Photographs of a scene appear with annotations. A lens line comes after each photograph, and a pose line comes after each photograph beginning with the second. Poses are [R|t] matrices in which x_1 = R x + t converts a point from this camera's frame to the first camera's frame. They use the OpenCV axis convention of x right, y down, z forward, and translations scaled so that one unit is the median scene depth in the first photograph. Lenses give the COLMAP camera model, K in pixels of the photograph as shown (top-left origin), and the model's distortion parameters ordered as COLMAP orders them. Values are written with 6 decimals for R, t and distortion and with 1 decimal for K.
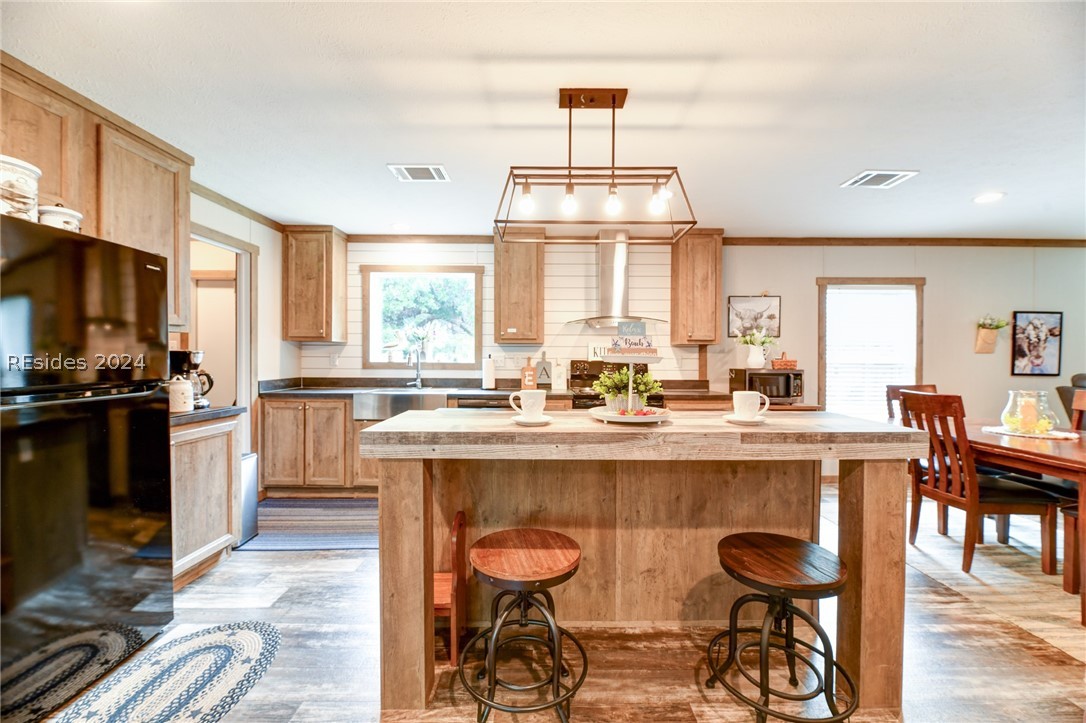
lens RADIAL K [[430.9, 0, 549.2], [0, 430.9, 361.5], [0, 0, 1]] dist [-0.000097, -0.002955]
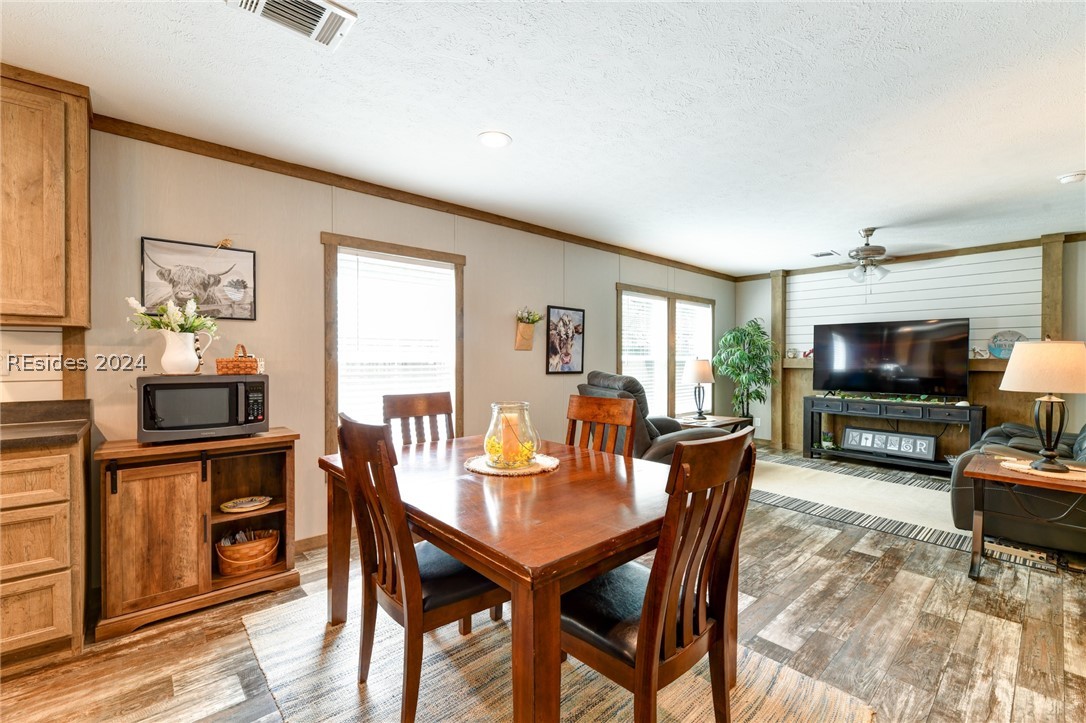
lens RADIAL K [[460.8, 0, 547.1], [0, 460.8, 360.6], [0, 0, 1]] dist [0.000383, -0.000429]
pose [[0.744010, -0.006722, 0.668135, 0.415241], [0.006638, 0.999974, 0.002669, 0.000237], [-0.668136, 0.002449, 0.744036, 0.256356]]
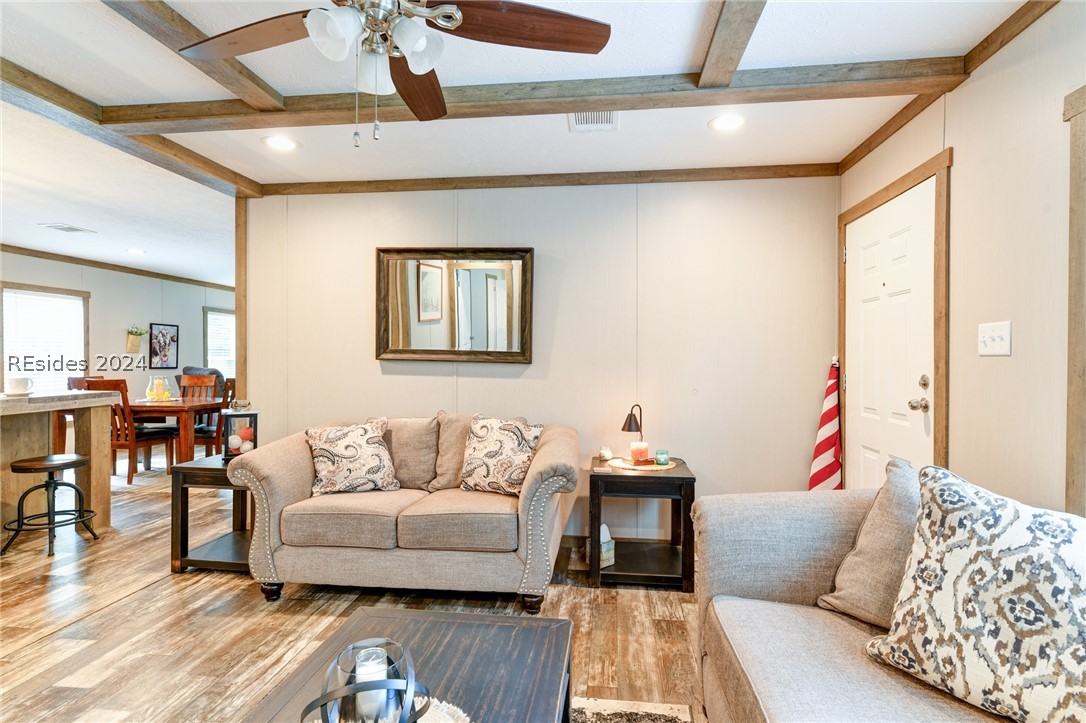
lens RADIAL K [[551.9, 0, 543.0], [0, 551.9, 361.5], [0, 0, 1]] dist [0.003589, 0.000814]
pose [[0.126574, -0.010648, 0.991900, -0.562366], [0.008656, 0.999916, 0.009630, 0.002203], [-0.991919, 0.007367, 0.126656, -0.513080]]
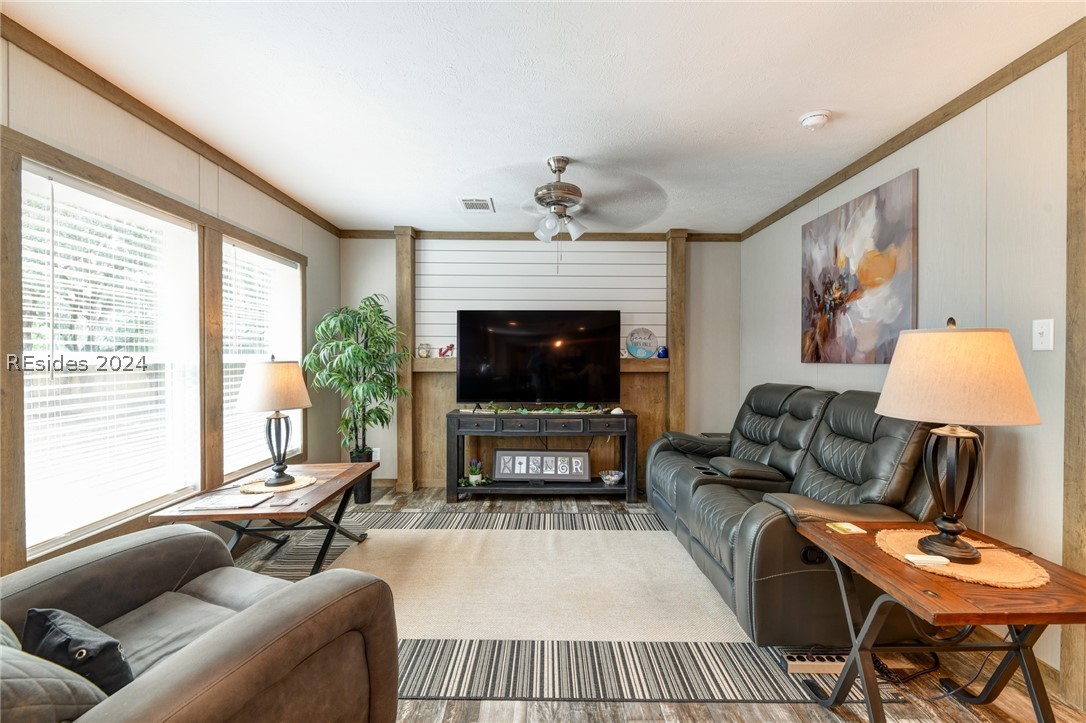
lens RADIAL K [[460.8, 0, 547.1], [0, 460.8, 360.6], [0, 0, 1]] dist [0.000383, -0.000429]
pose [[-0.008078, -0.013032, 0.999882, 0.966738], [0.006754, 0.999892, 0.013087, -0.002842], [-0.999945, 0.006859, -0.007989, 0.570877]]
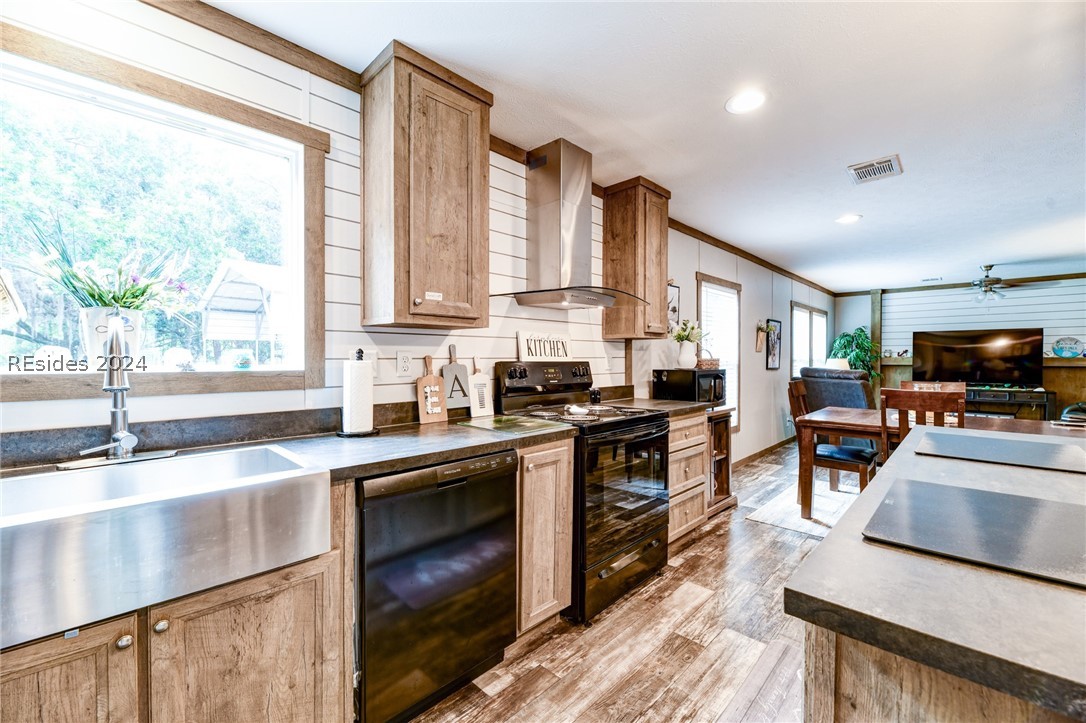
lens RADIAL K [[438.5, 0, 546.0], [0, 438.5, 362.0], [0, 0, 1]] dist [-0.000024, -0.003296]
pose [[0.703769, -0.012358, 0.710321, -0.308567], [0.010209, 0.999921, 0.007281, -0.005906], [-0.710355, 0.002128, 0.703840, 0.565082]]
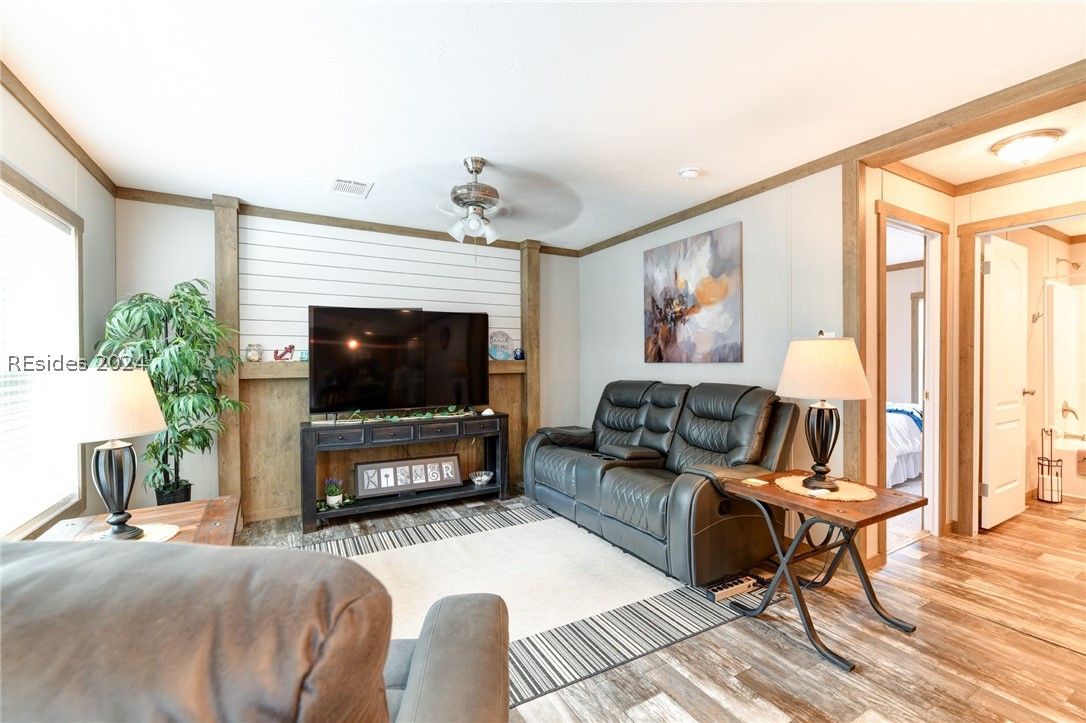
lens RADIAL K [[463.3, 0, 548.4], [0, 463.3, 361.0], [0, 0, 1]] dist [0.003545, -0.000110]
pose [[-0.494172, -0.005898, 0.869344, 1.005693], [0.010201, 0.999869, 0.012582, -0.003779], [-0.869304, 0.015086, -0.494047, 0.792186]]
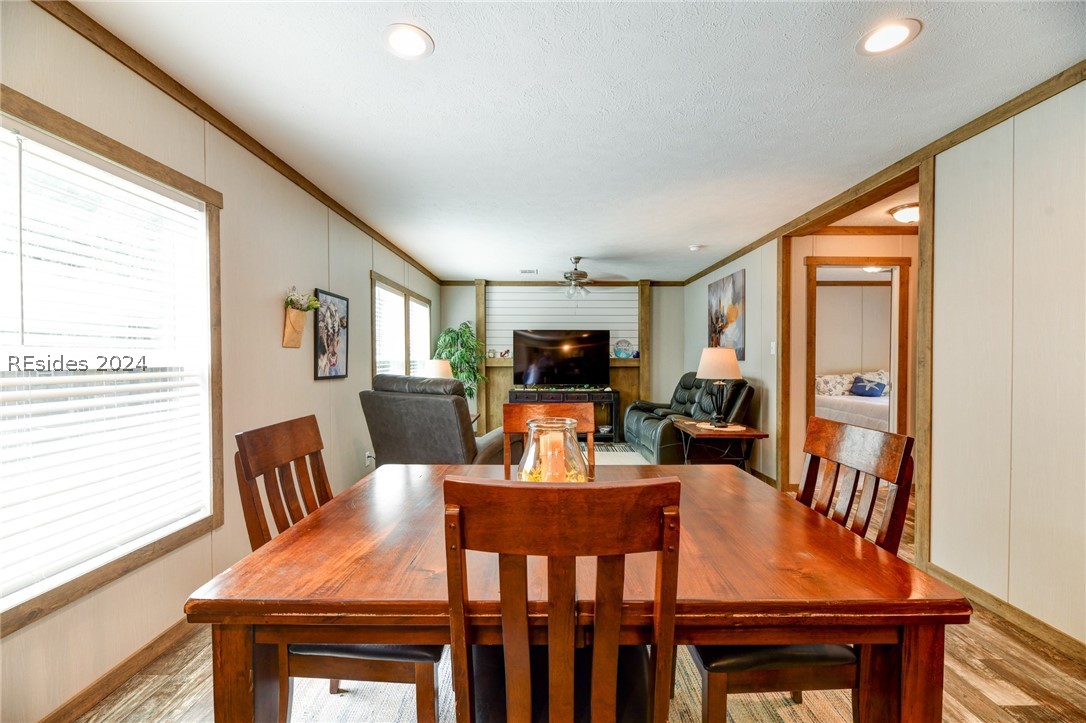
lens RADIAL K [[438.5, 0, 546.0], [0, 438.5, 362.0], [0, 0, 1]] dist [-0.000024, -0.003296]
pose [[0.002421, -0.014400, 0.999893, 0.369583], [0.008110, 0.999864, 0.014380, -0.004317], [-0.999964, 0.008074, 0.002537, 0.633190]]
